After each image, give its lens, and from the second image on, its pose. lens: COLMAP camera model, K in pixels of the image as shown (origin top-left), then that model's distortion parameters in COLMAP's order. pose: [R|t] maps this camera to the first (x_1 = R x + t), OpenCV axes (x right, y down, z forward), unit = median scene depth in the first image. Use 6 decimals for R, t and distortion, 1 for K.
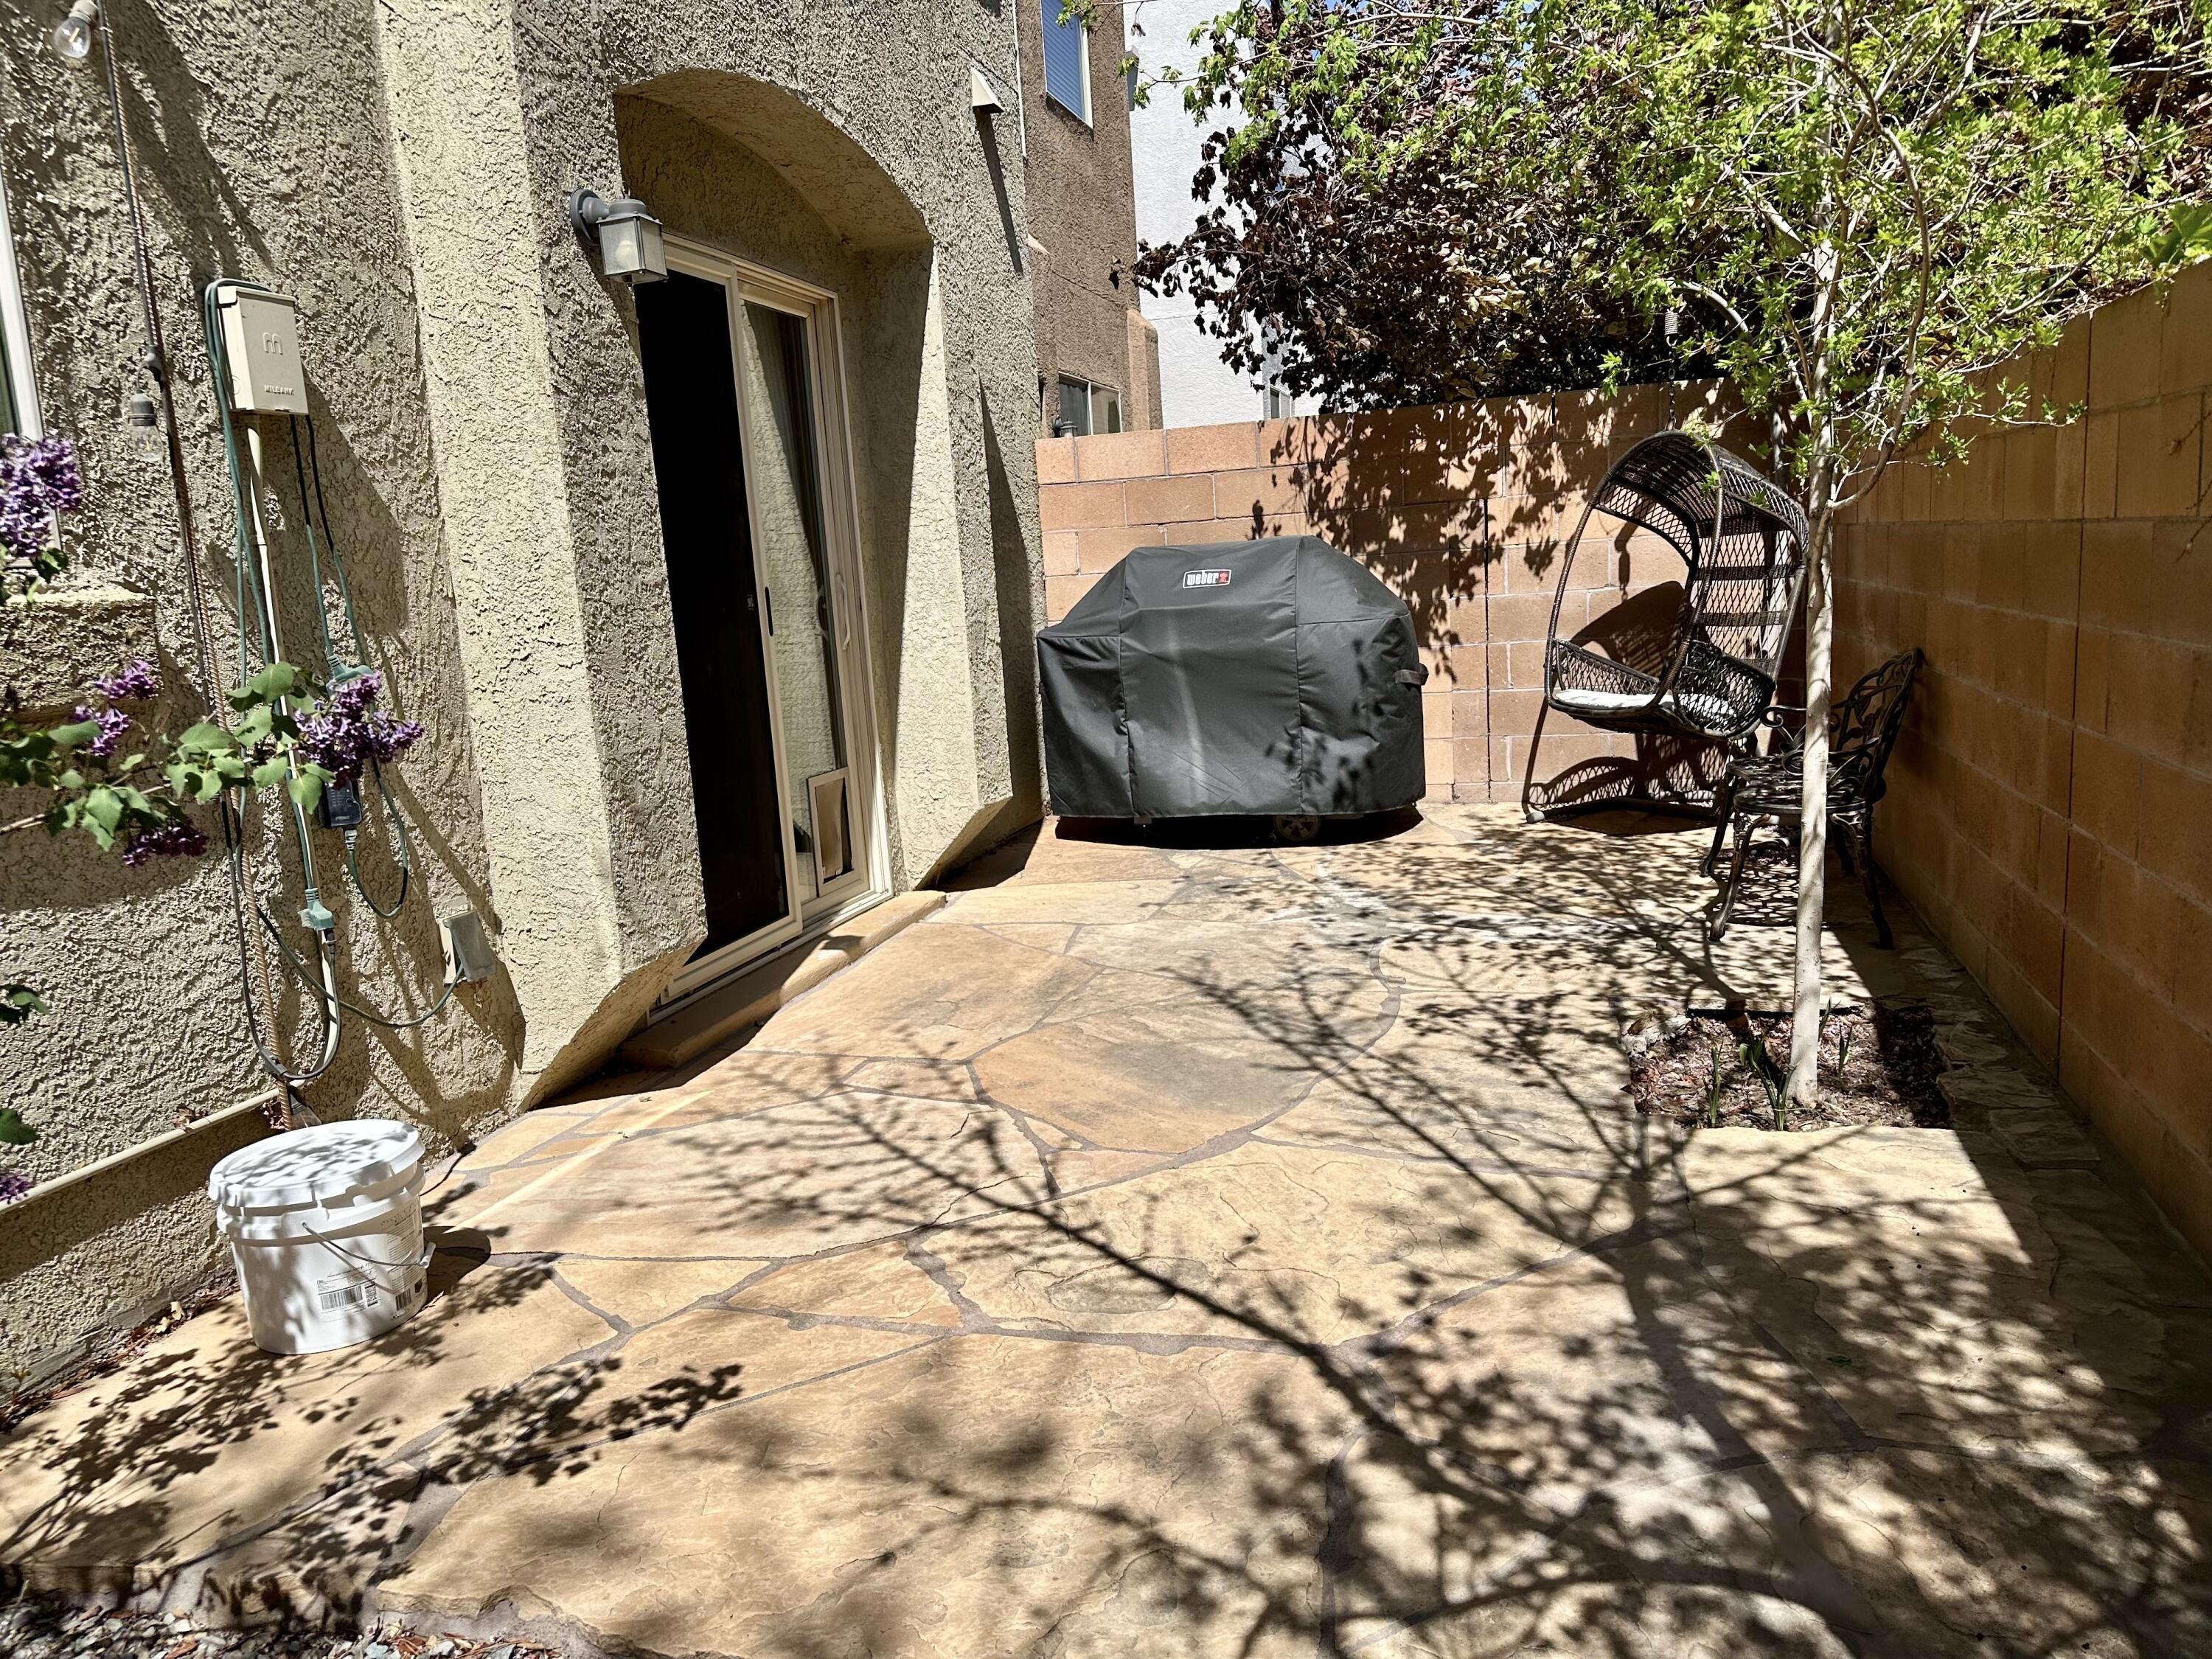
lens RADIAL K [[1533.8, 0, 1113.1], [0, 1533.8, 897.3], [0, 0, 1]] dist [0.101198, -0.154577]
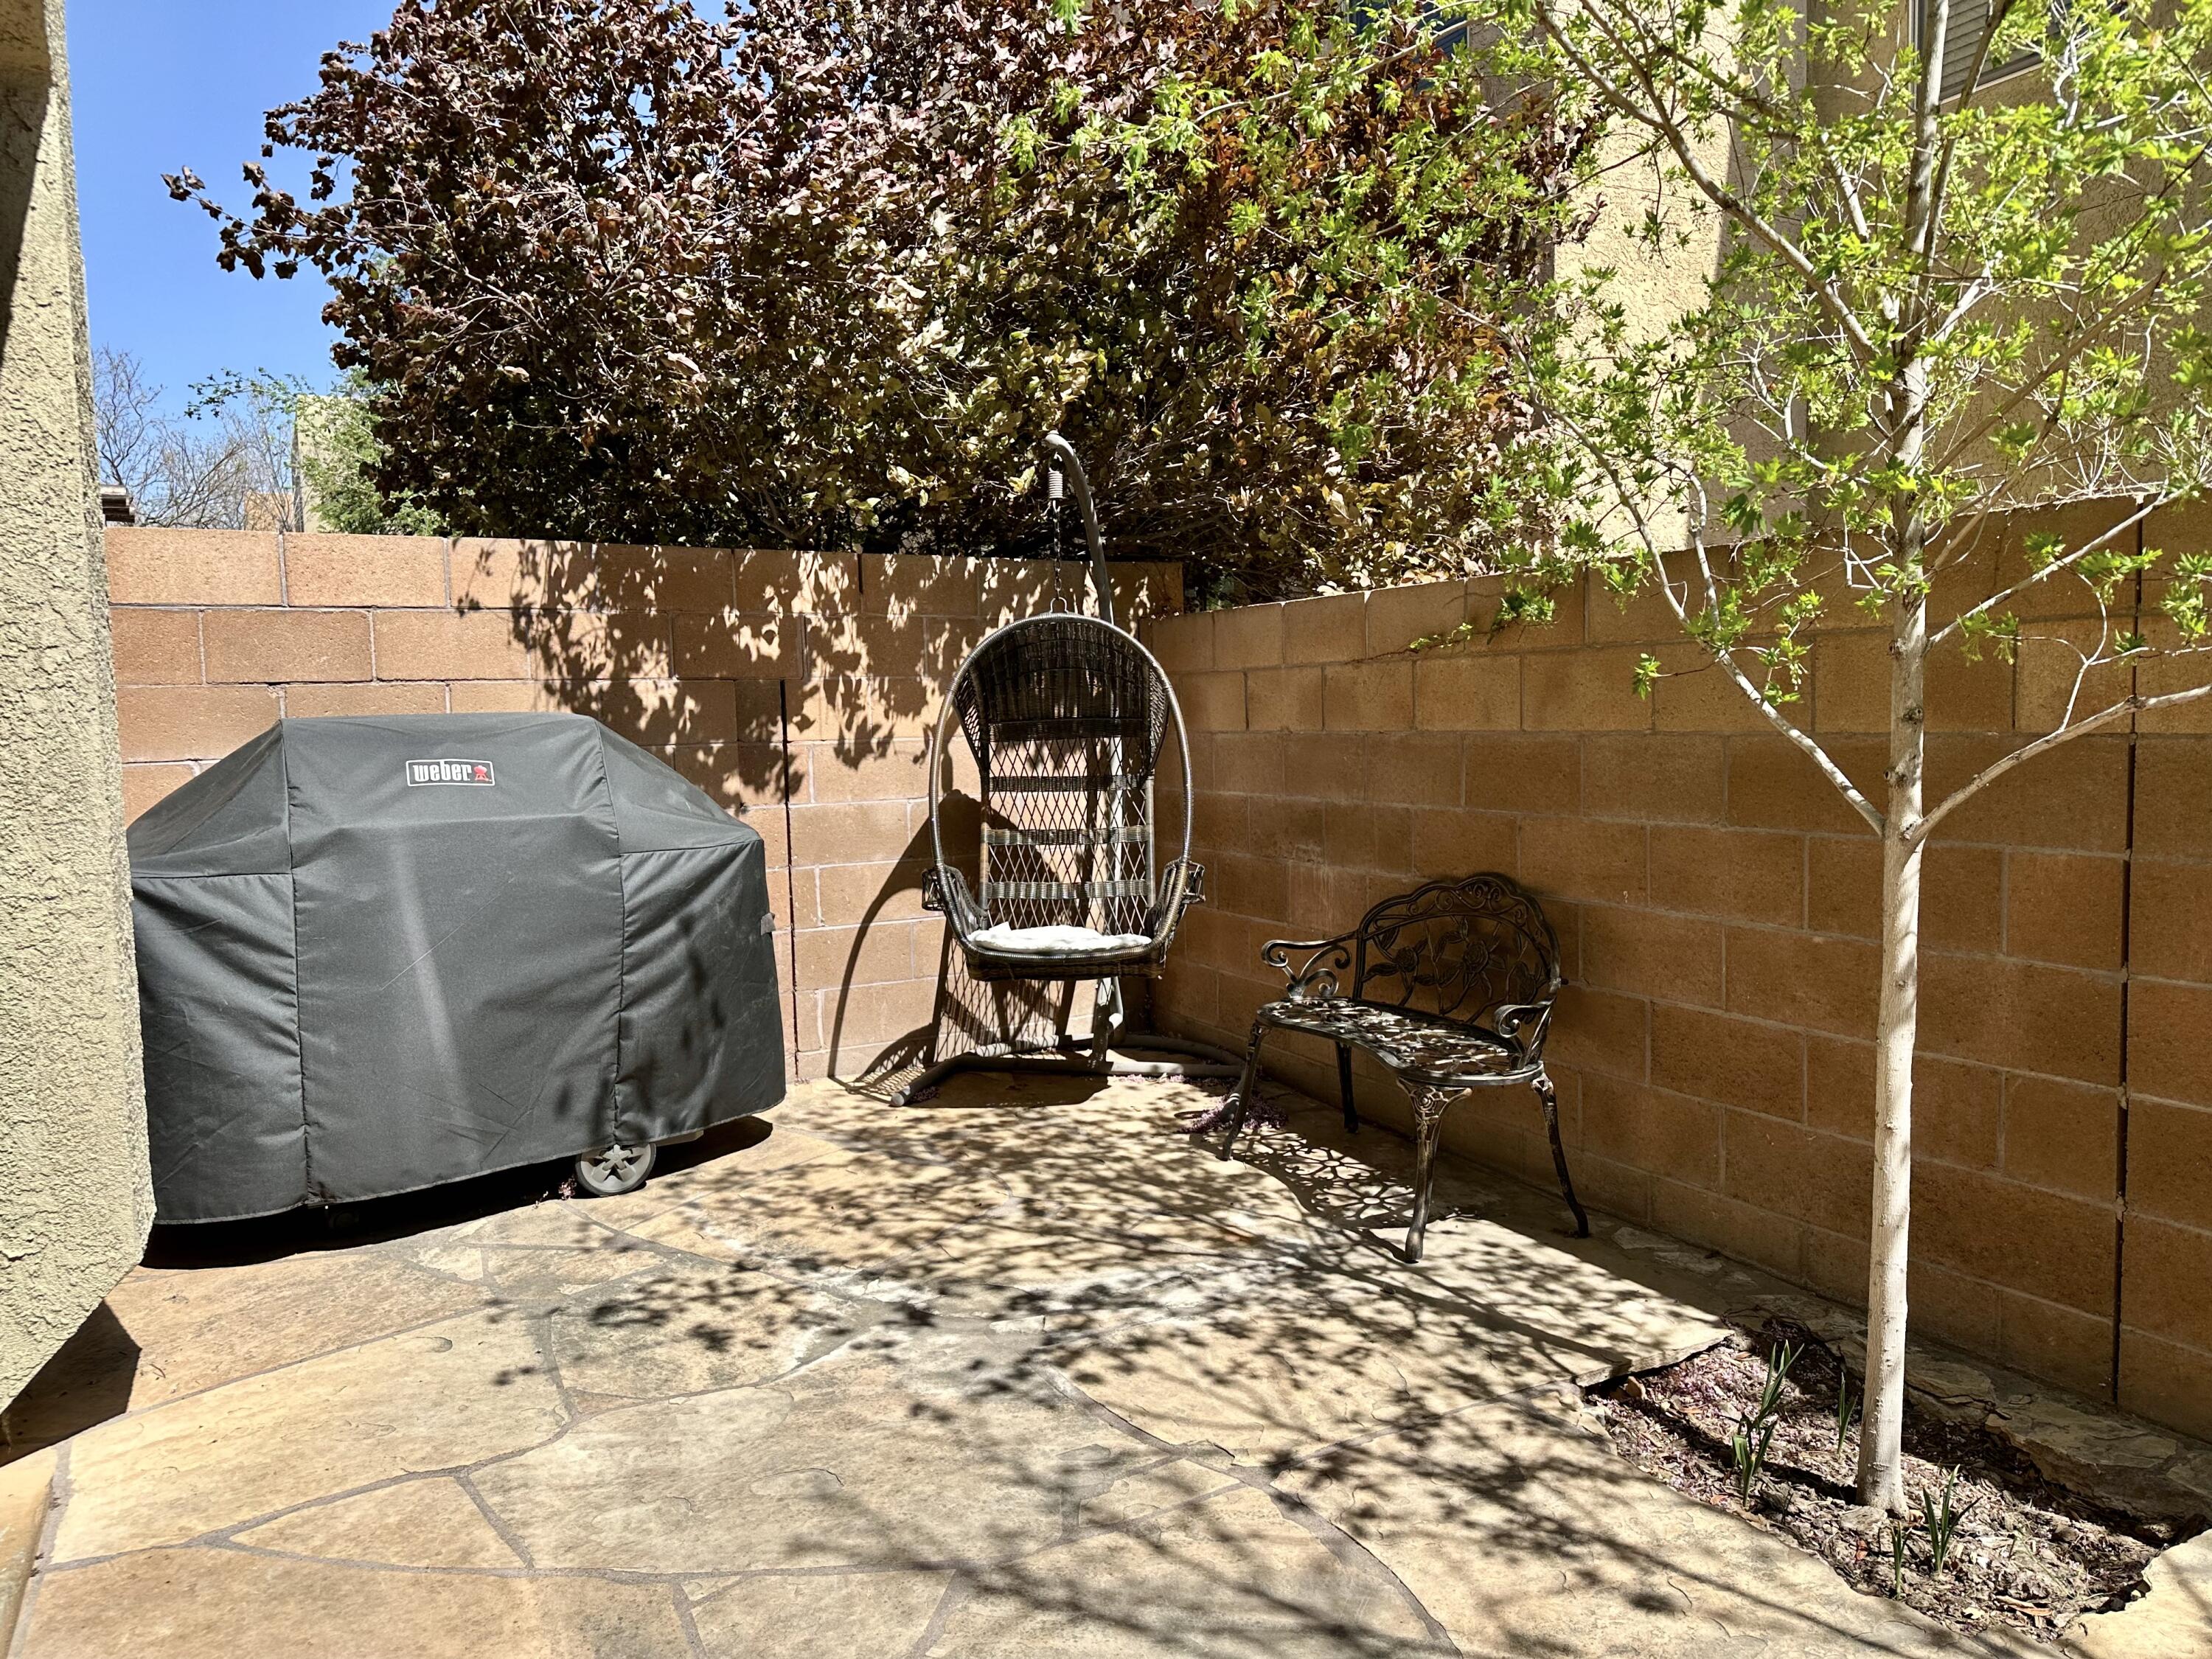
lens RADIAL K [[1570.0, 0, 1106.0], [0, 1570.0, 829.5], [0, 0, 1]] dist [0.007301, 0.003420]
pose [[0.708797, -0.008909, 0.705356, -0.257019], [0.128500, 0.984821, -0.116688, -0.111322], [-0.693609, 0.173346, 0.699183, 0.540679]]
